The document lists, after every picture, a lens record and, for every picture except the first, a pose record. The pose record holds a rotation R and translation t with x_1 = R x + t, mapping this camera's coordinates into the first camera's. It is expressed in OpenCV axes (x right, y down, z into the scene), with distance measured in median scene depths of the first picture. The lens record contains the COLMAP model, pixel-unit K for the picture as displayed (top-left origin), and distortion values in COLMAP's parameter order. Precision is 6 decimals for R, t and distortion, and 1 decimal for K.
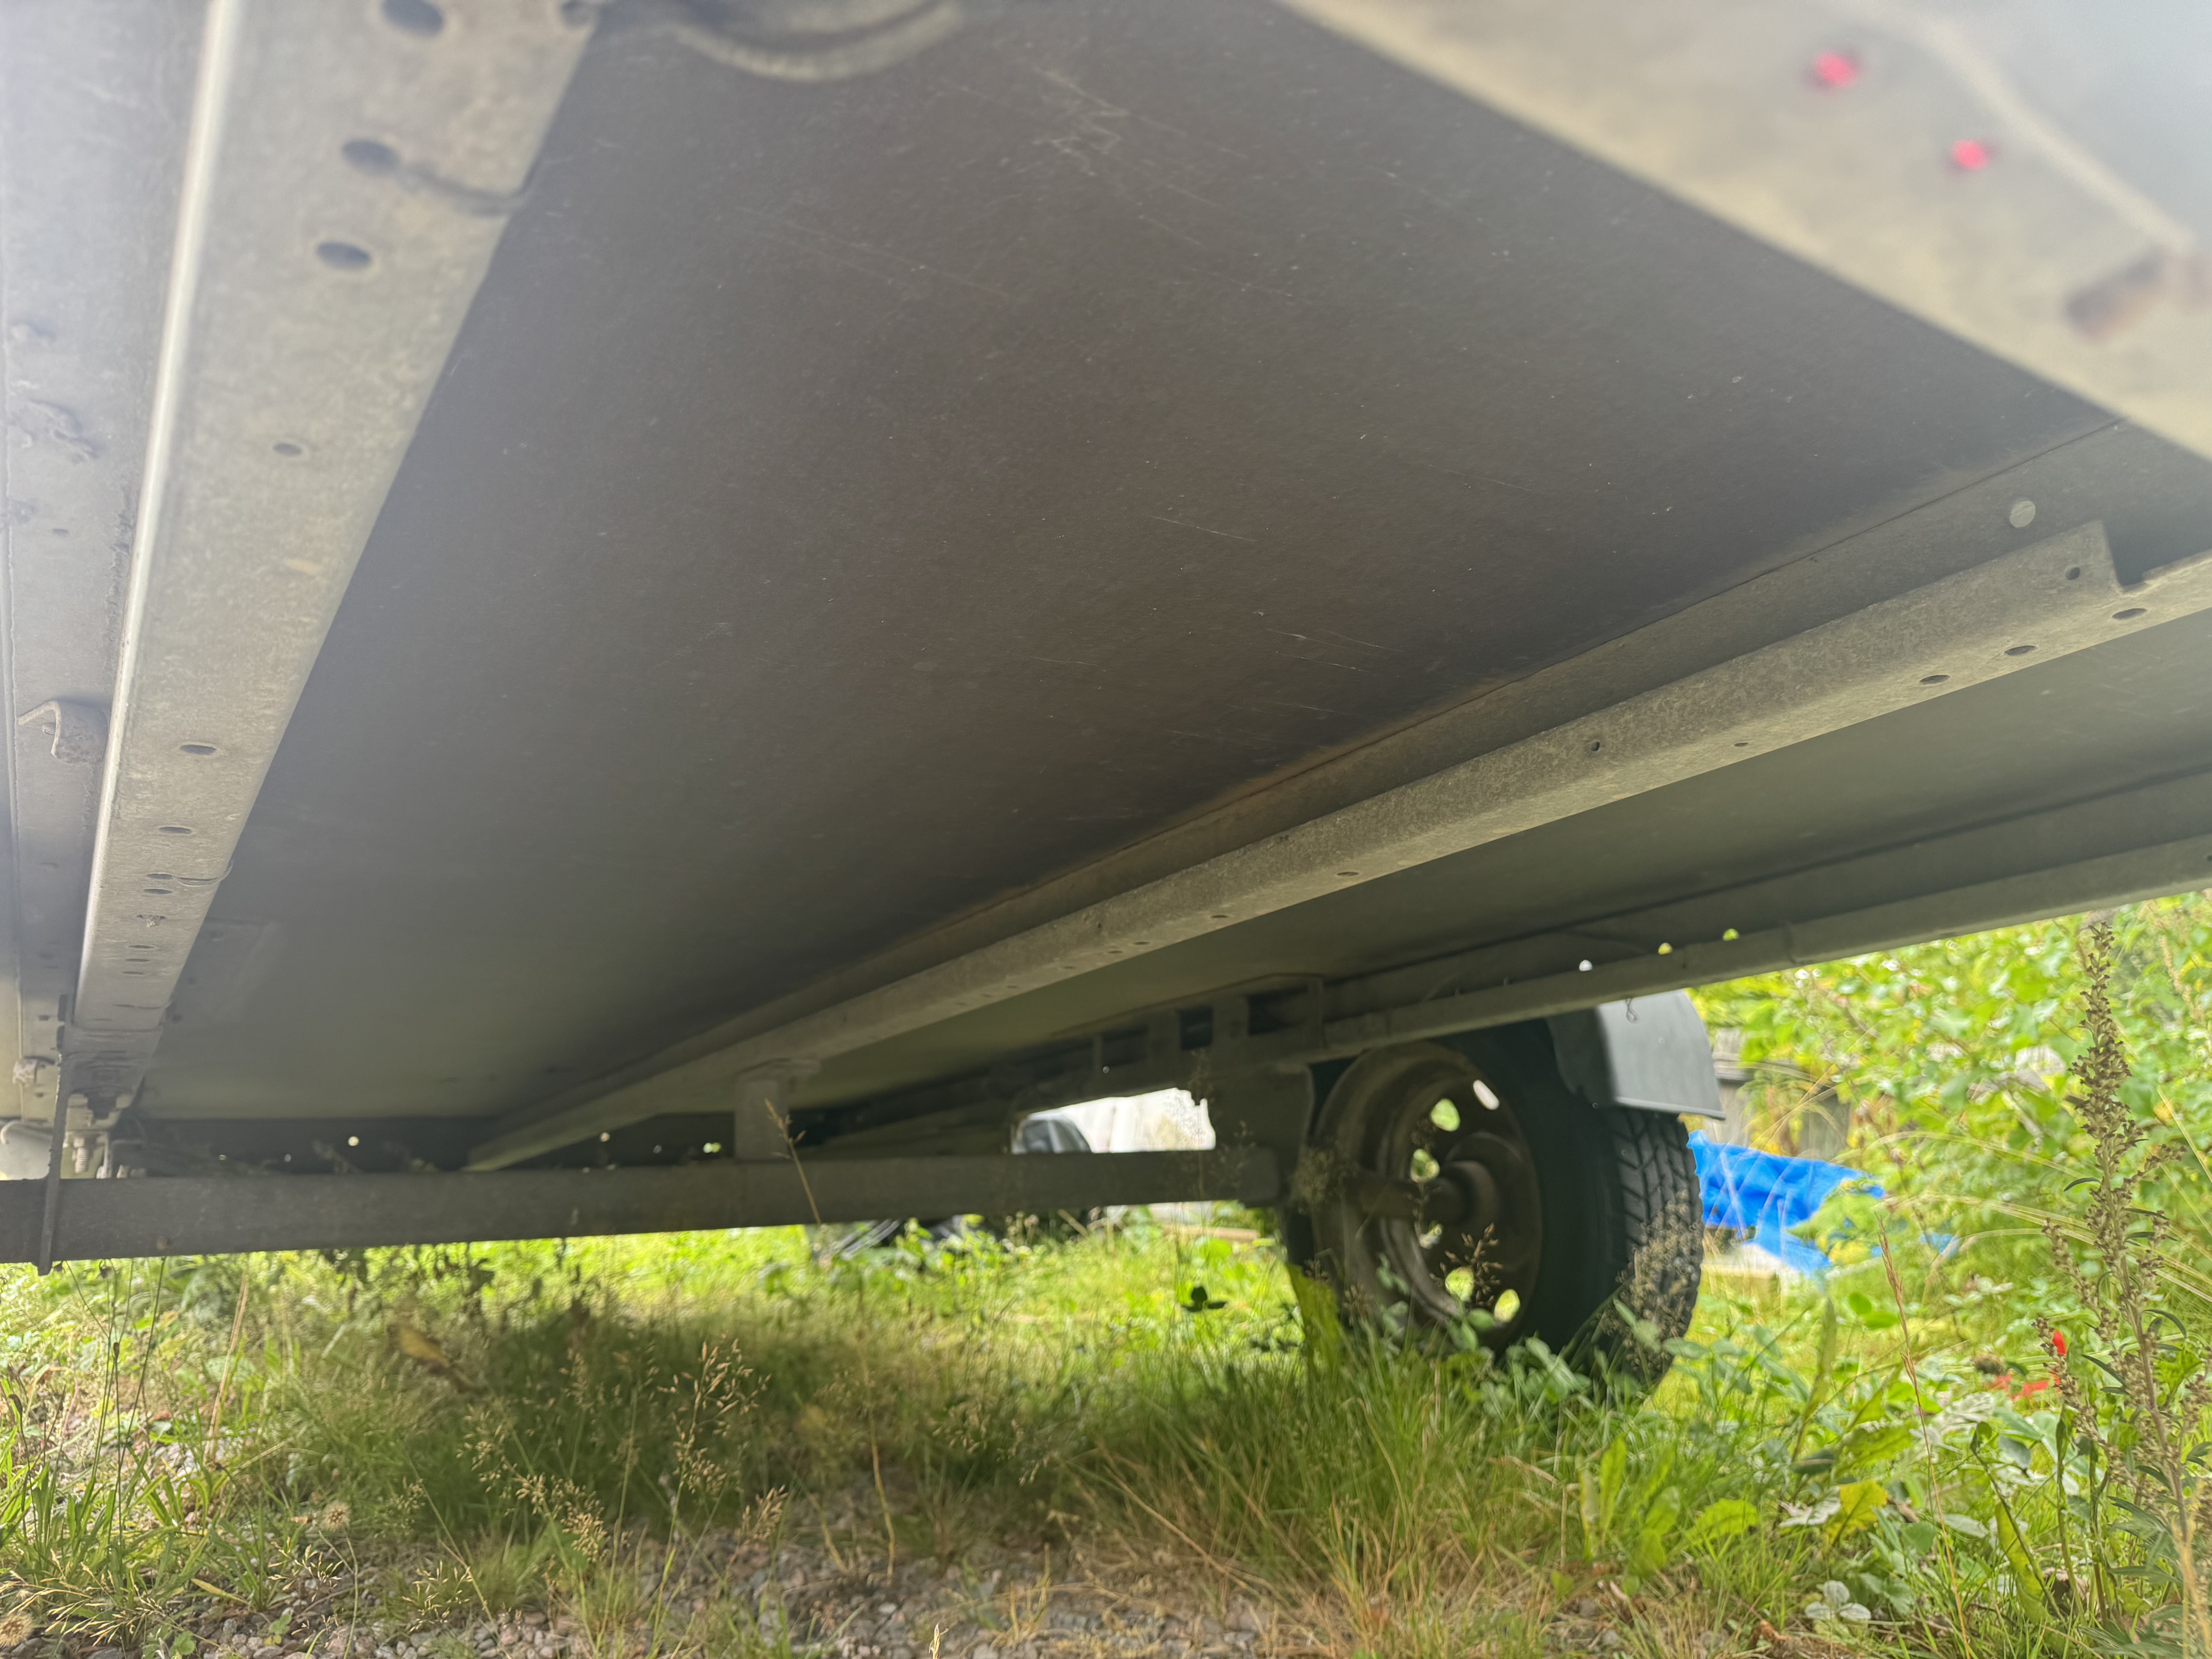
lens RADIAL K [[1589.9, 0, 1094.5], [0, 1589.9, 835.5], [0, 0, 1]] dist [0.009507, -0.014754]
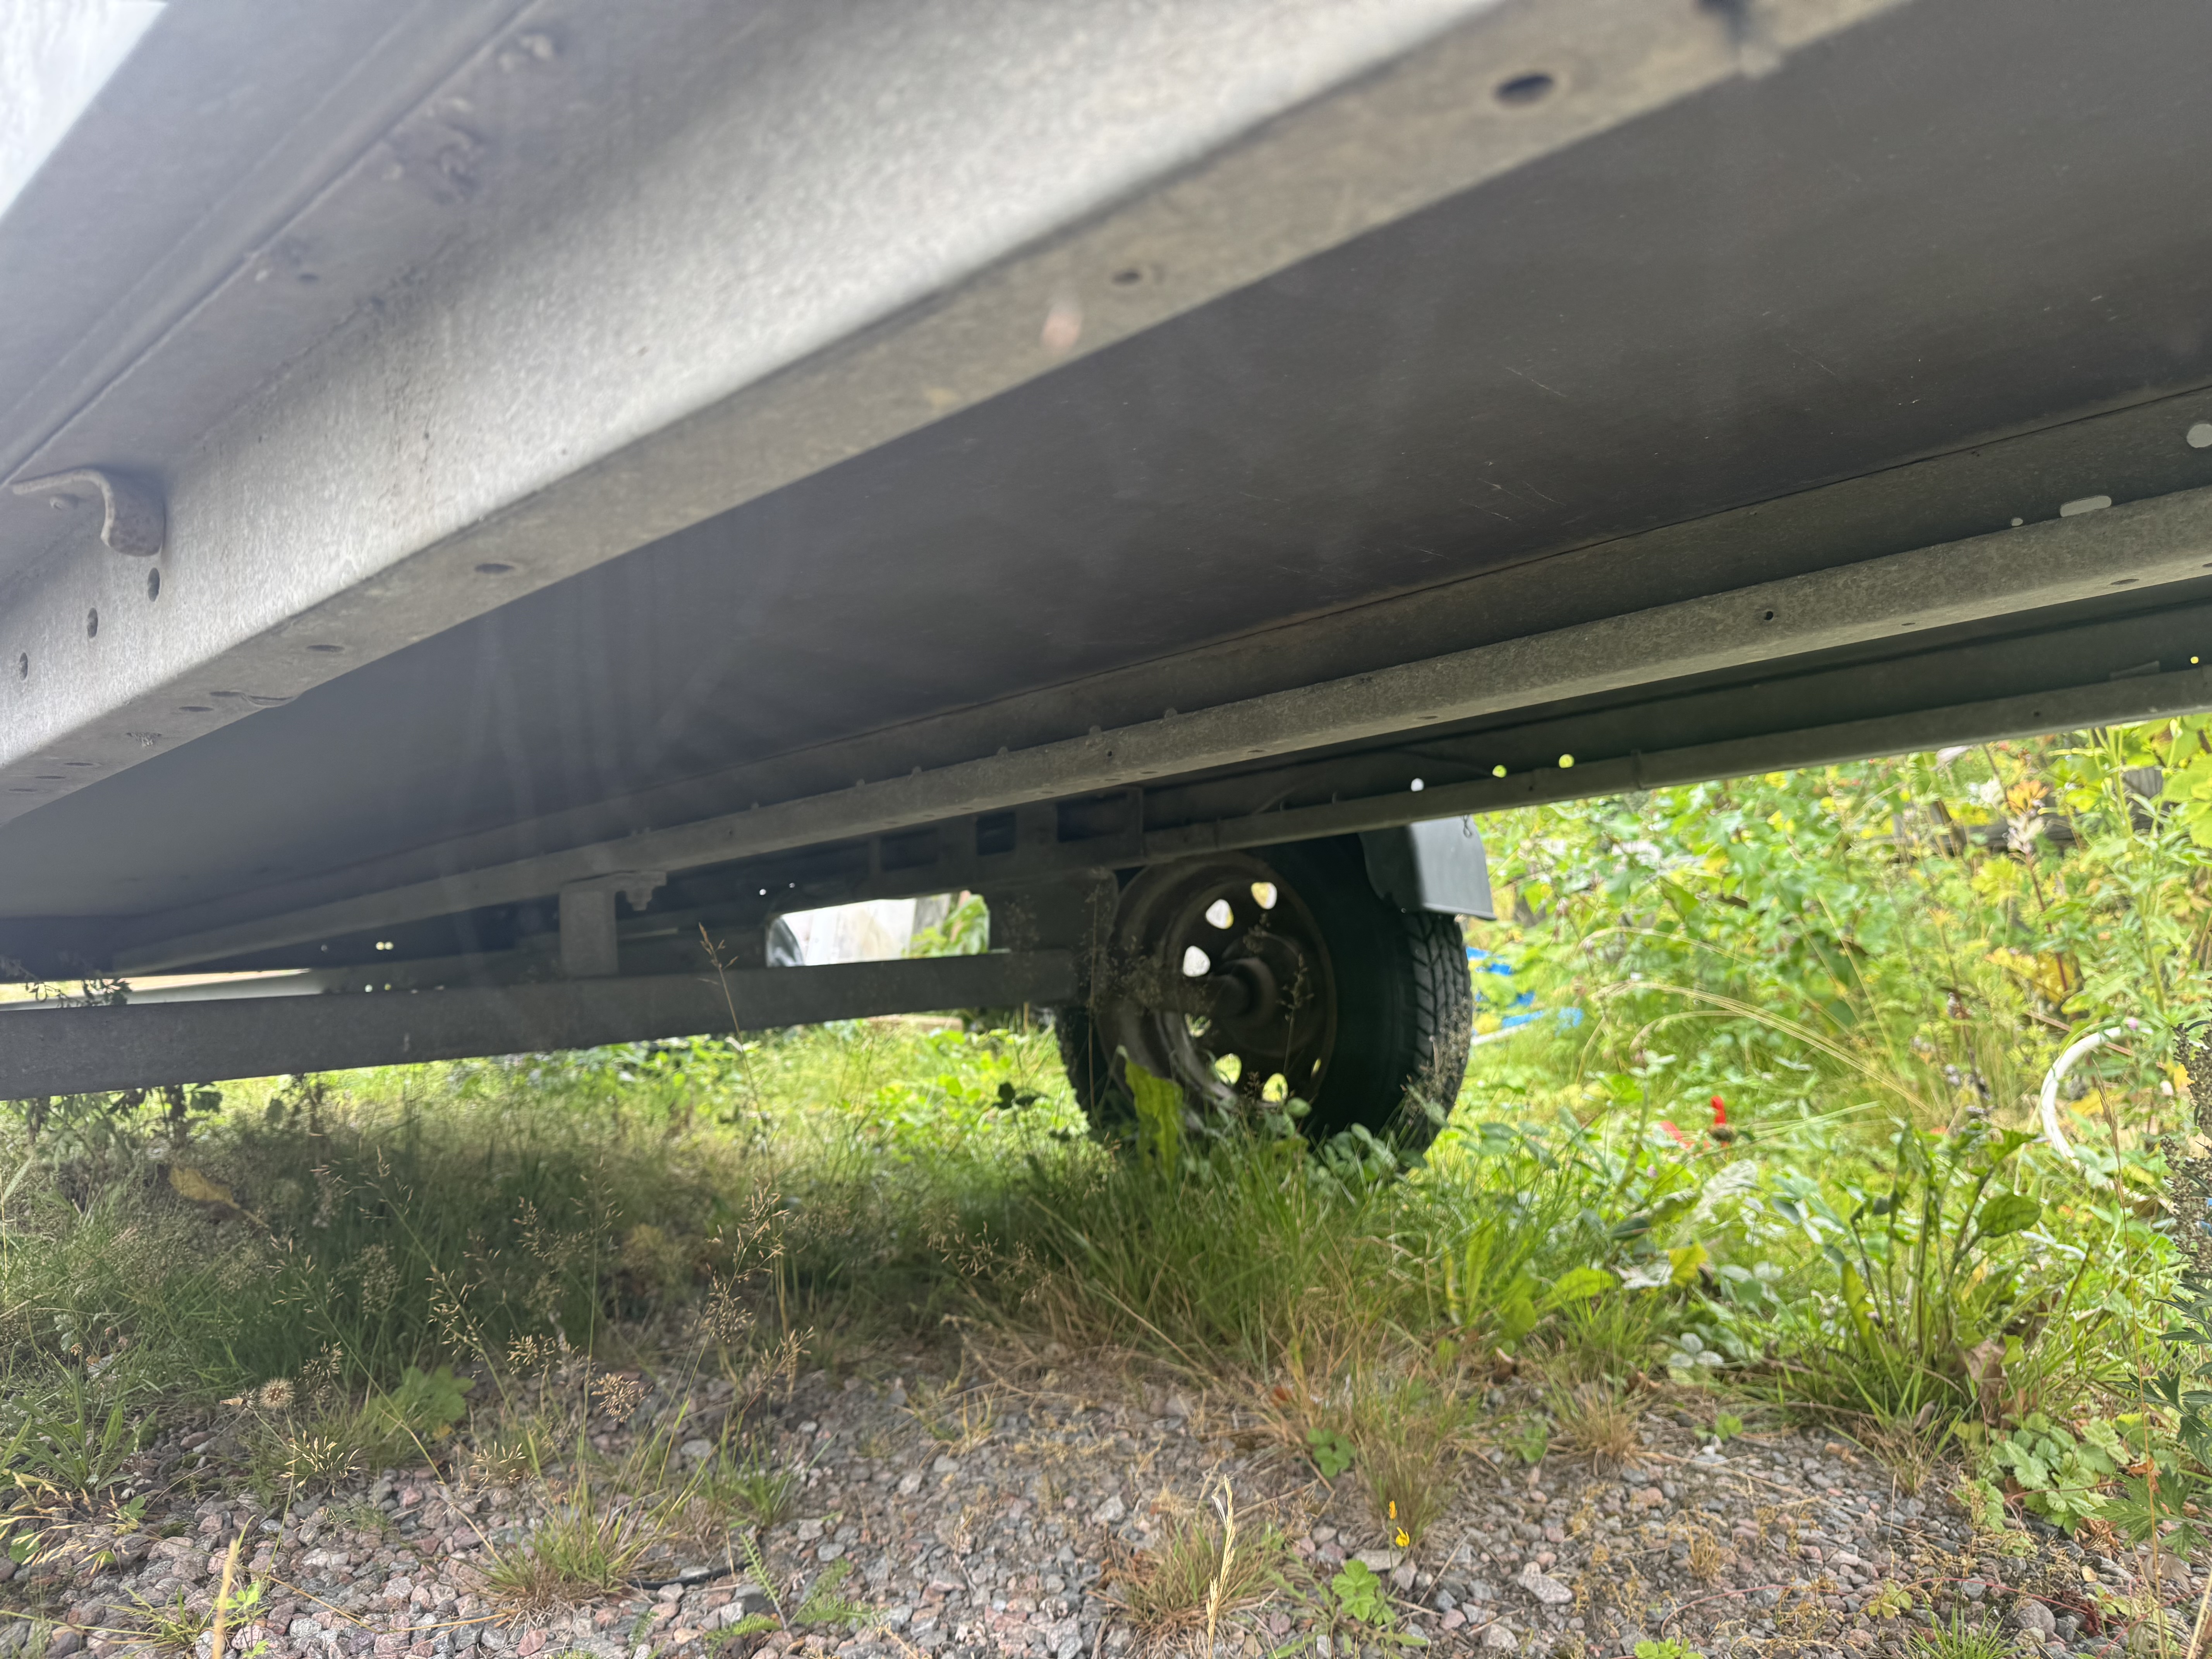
lens RADIAL K [[1566.8, 0, 1111.2], [0, 1566.8, 789.9], [0, 0, 1]] dist [0.102926, -0.162276]
pose [[0.964338, 0.014382, 0.264282, -0.154331], [-0.043024, 0.993760, 0.102911, -0.012453], [-0.261153, -0.110611, 0.958939, 0.034829]]
